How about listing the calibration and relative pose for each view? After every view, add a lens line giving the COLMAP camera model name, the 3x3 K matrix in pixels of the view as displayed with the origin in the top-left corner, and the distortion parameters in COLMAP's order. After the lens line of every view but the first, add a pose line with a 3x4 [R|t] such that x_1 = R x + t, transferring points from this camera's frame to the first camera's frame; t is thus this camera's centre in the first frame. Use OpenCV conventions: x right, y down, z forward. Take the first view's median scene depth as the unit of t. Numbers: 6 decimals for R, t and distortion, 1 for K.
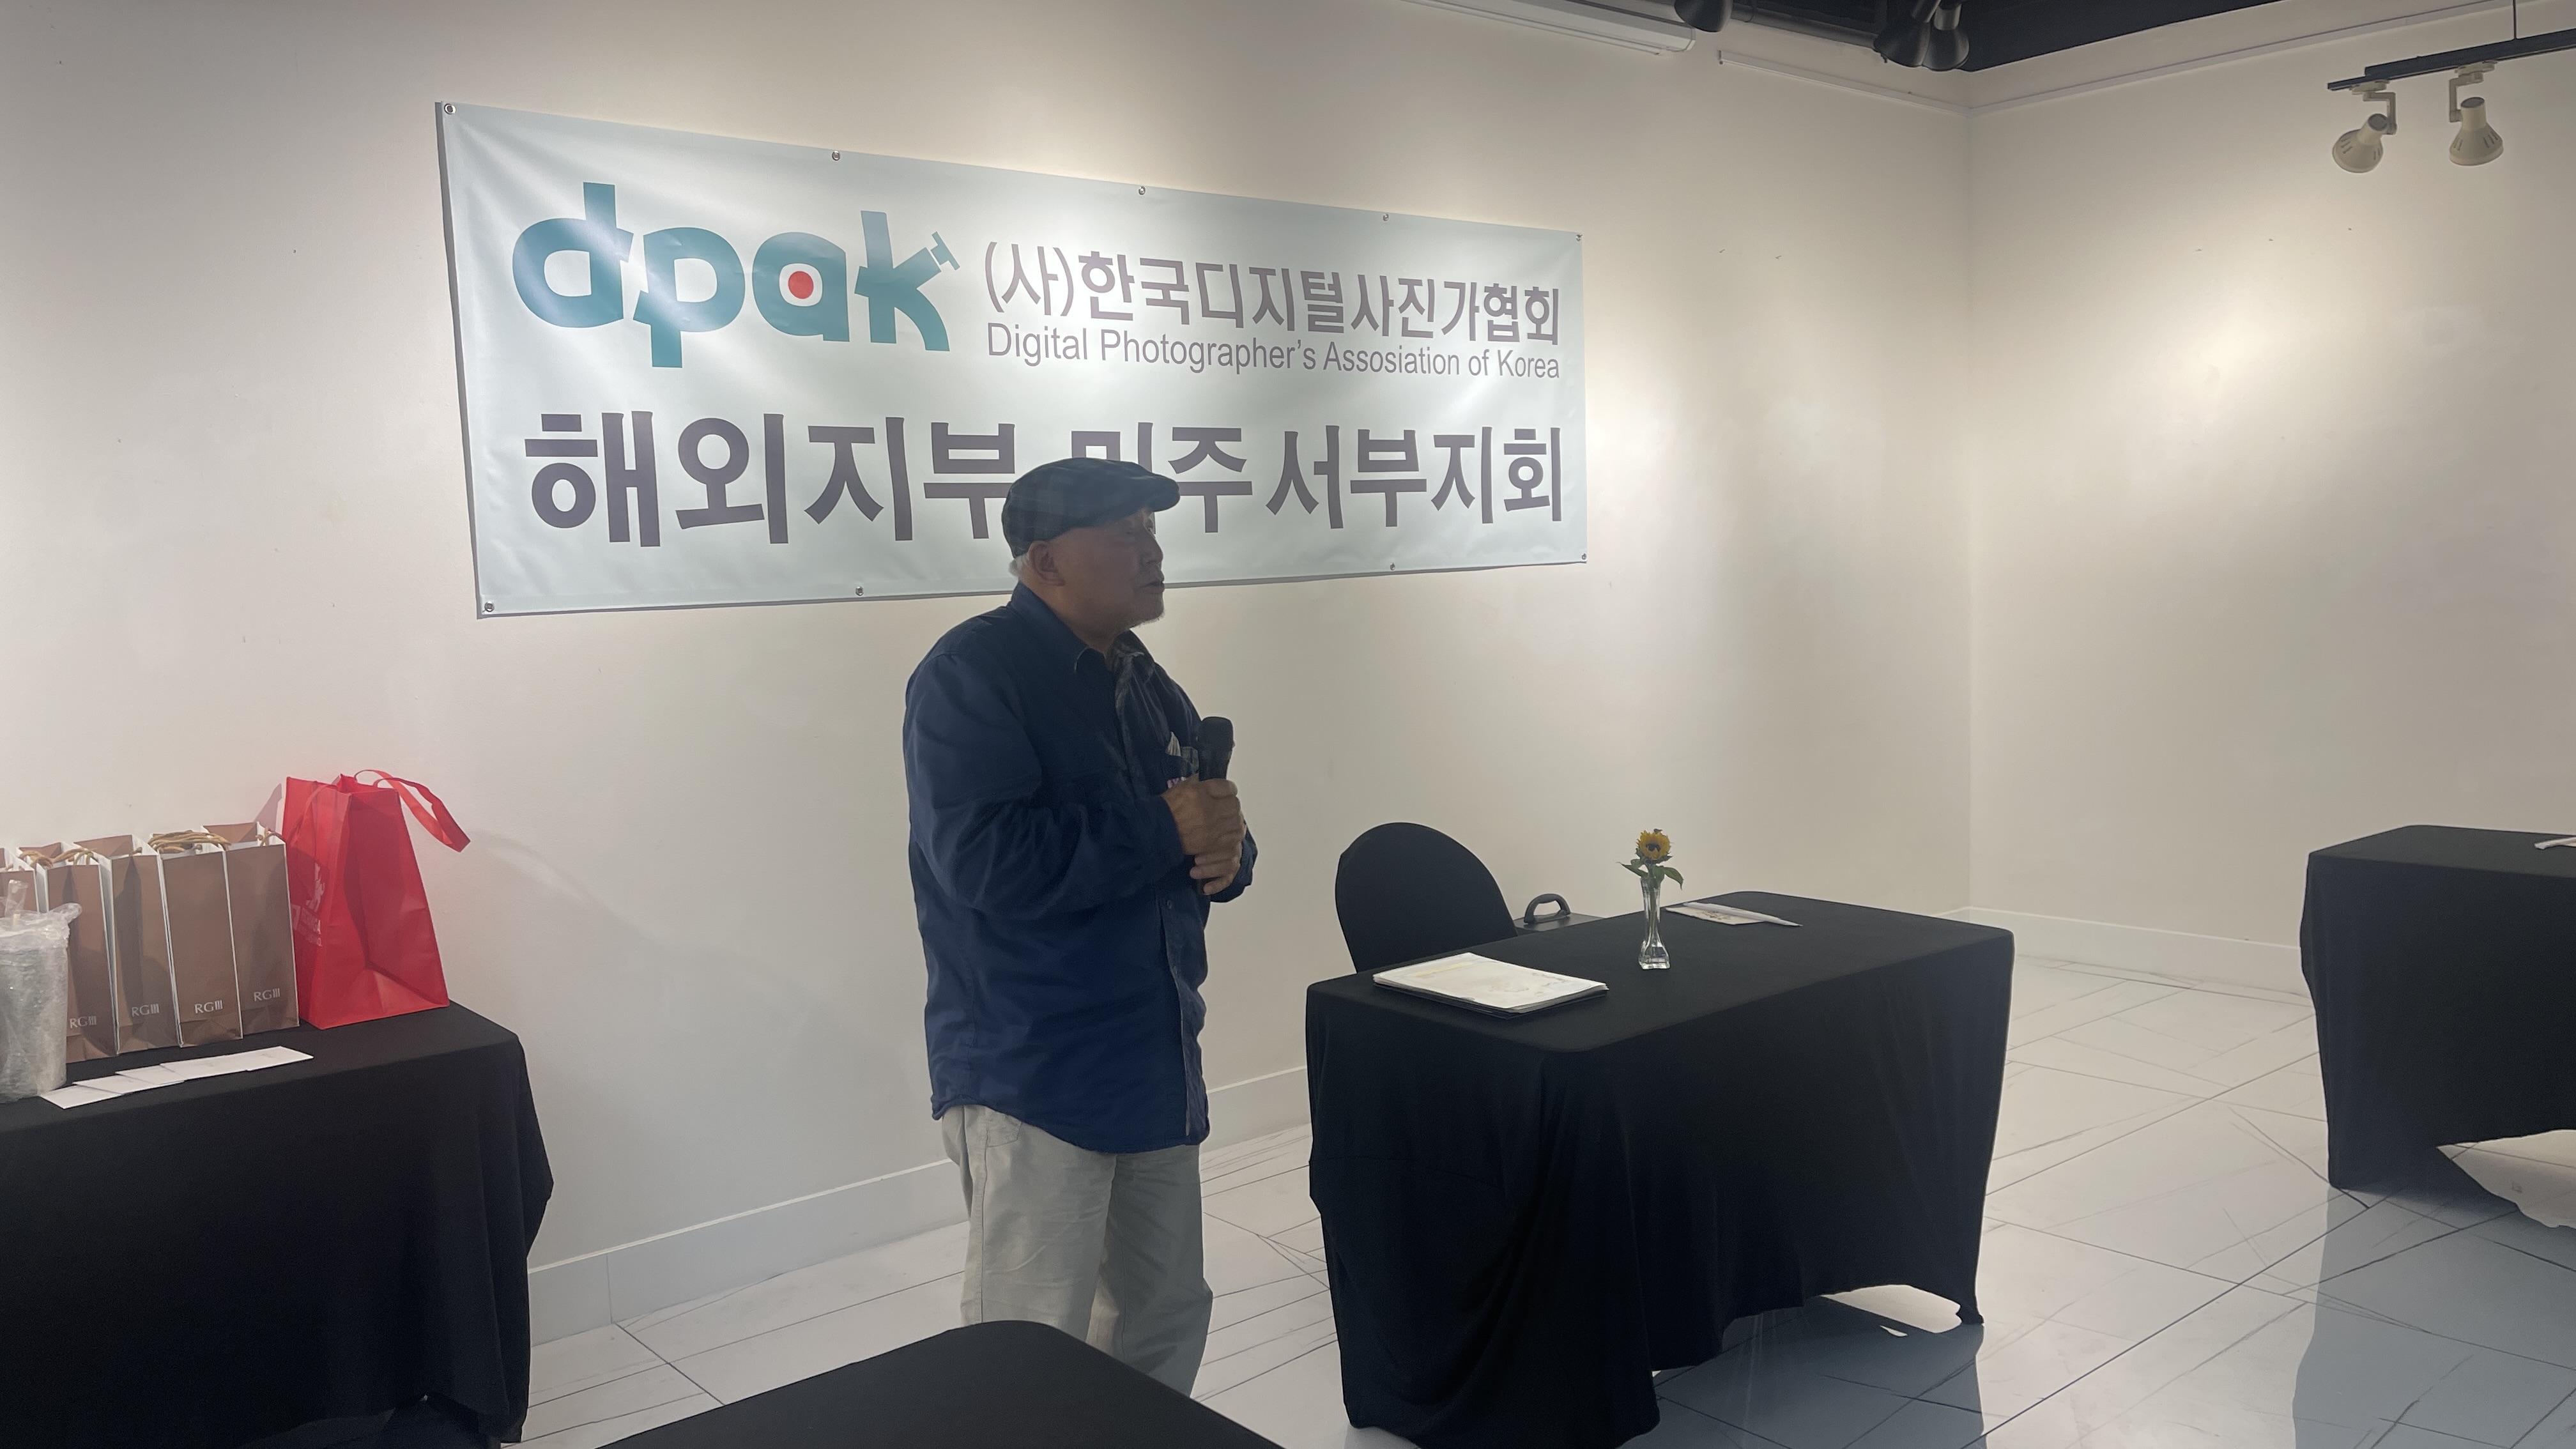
lens RADIAL K [[1930.0, 0, 1284.2], [0, 1930.0, 727.3], [0, 0, 1]] dist [0.063406, -0.043309]
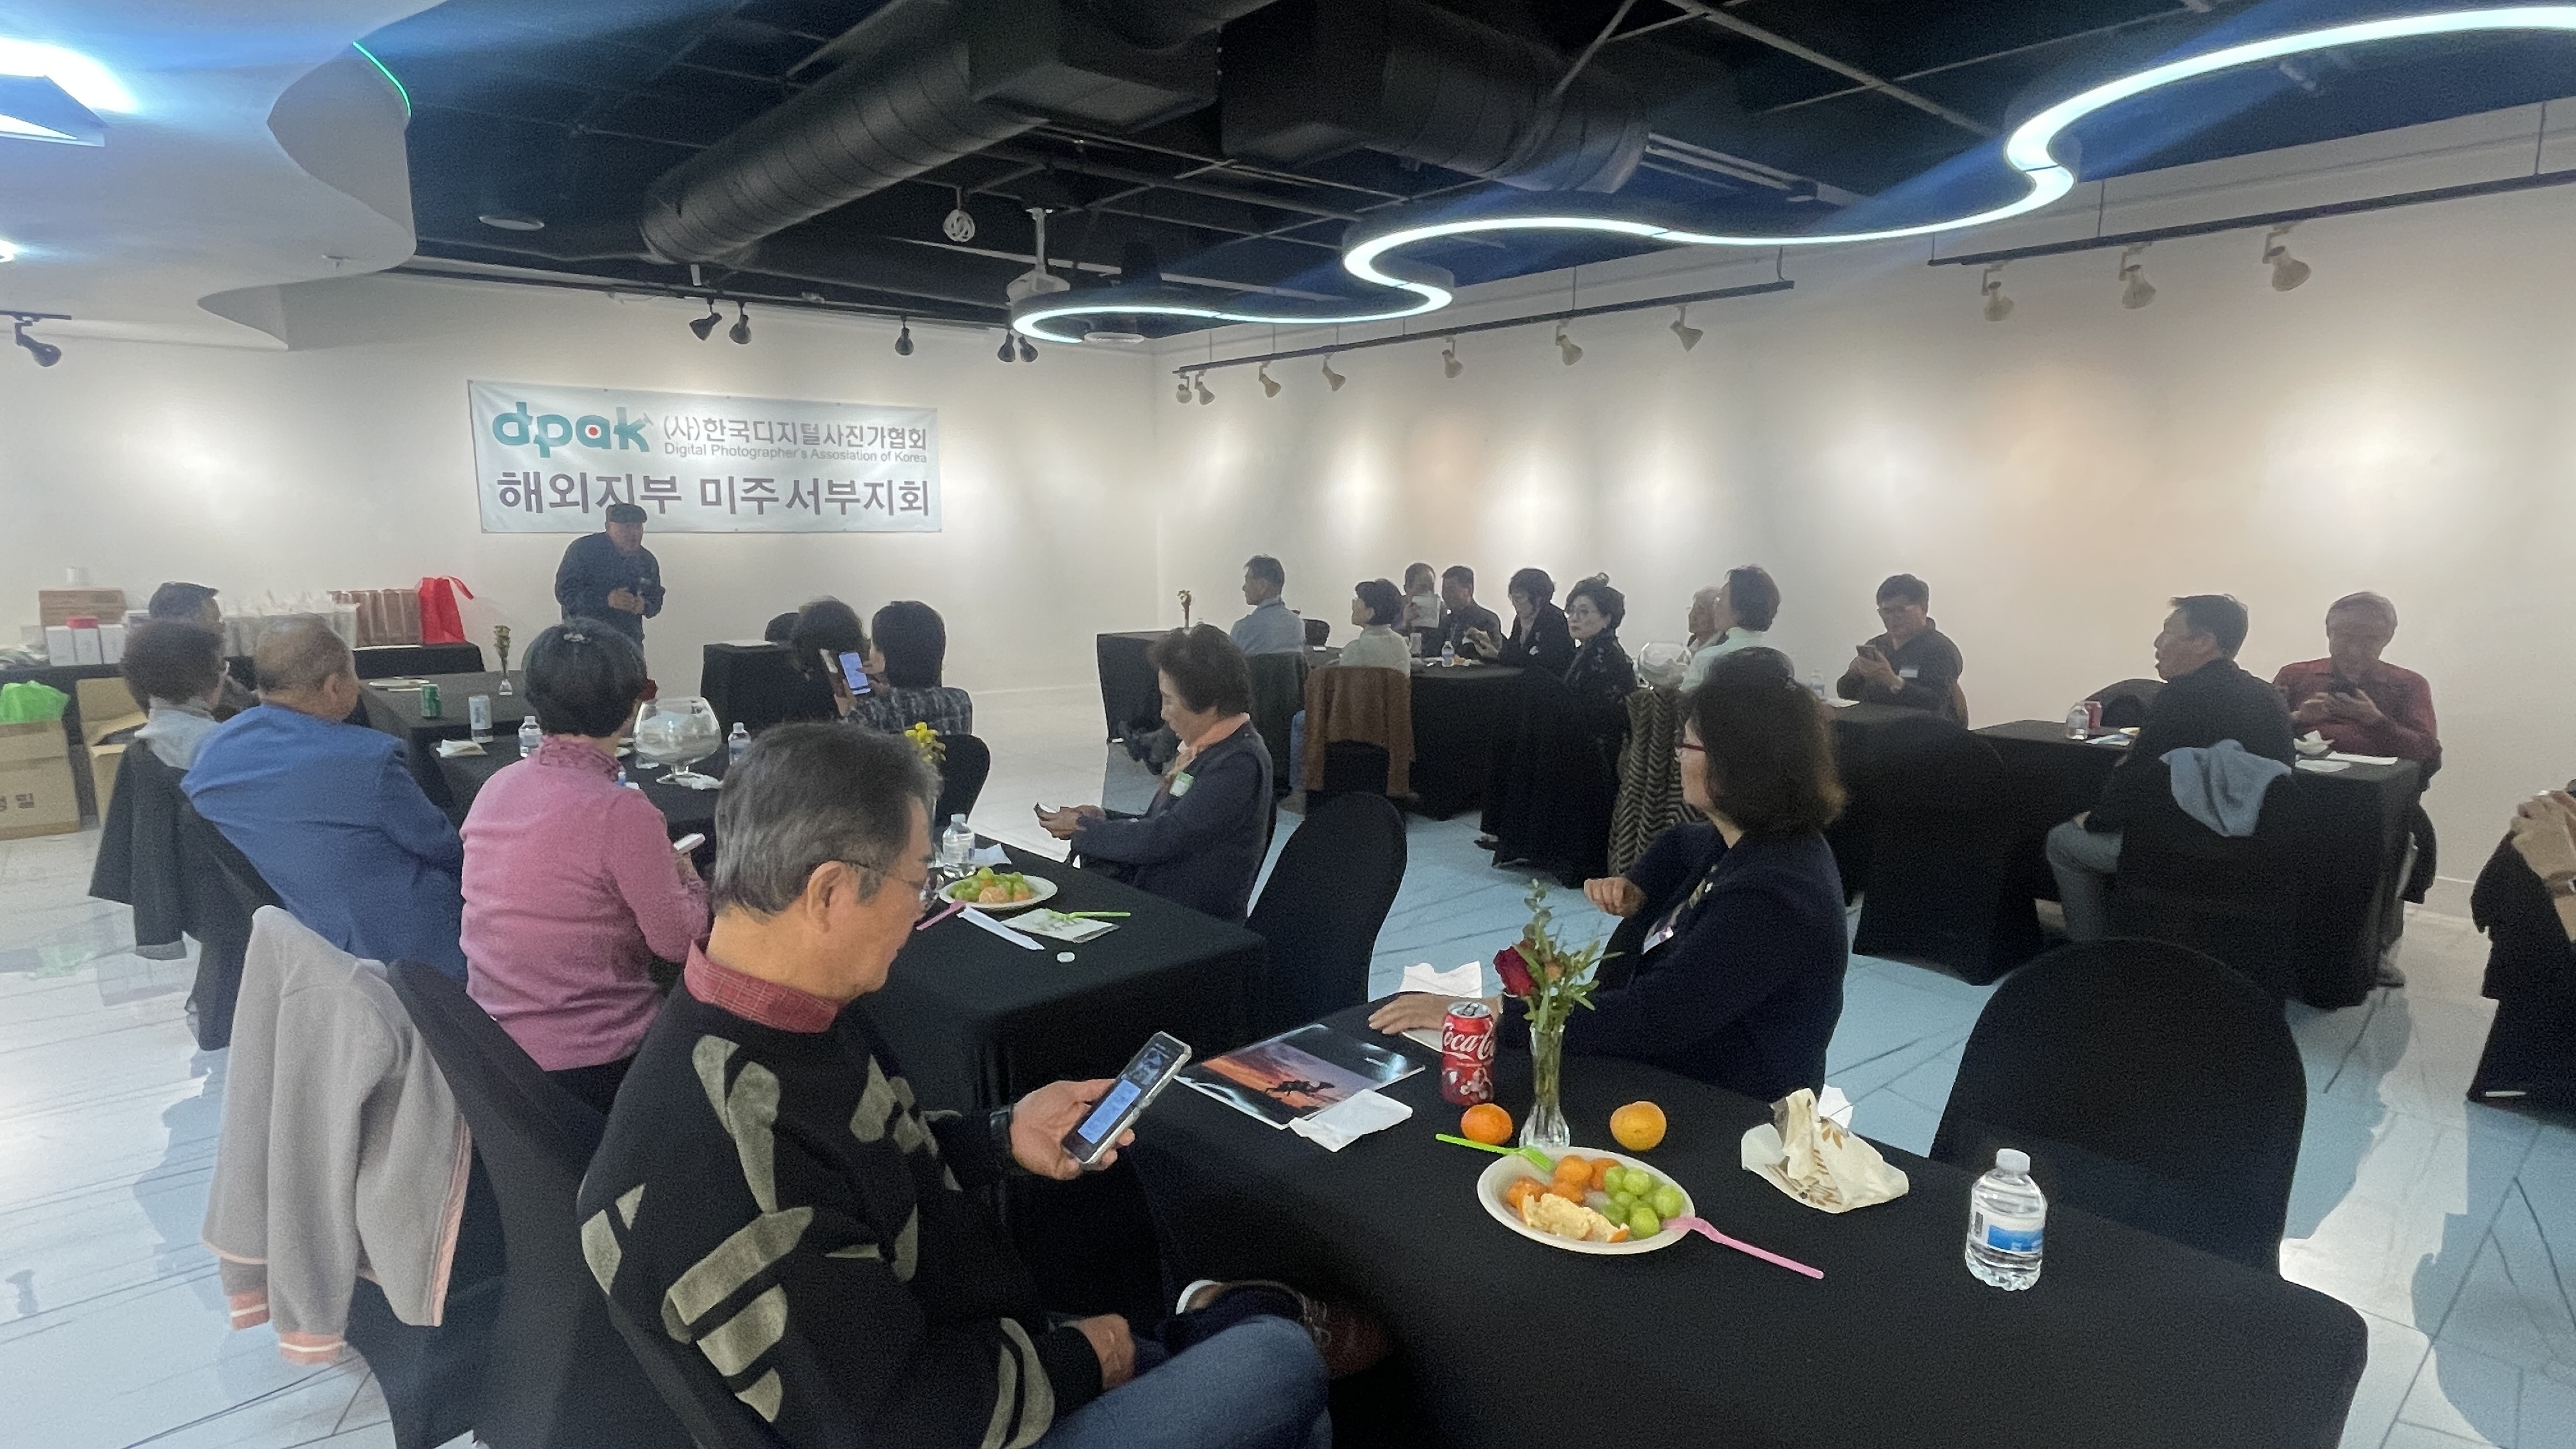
lens RADIAL K [[1392.2, 0, 1278.5], [0, 1392.2, 734.4], [0, 0, 1]] dist [0.022083, -0.000640]
pose [[0.999464, 0.032192, -0.005910, 0.803254], [-0.031852, 0.998205, 0.050709, 0.101816], [0.007532, -0.050493, 0.998696, -1.161262]]
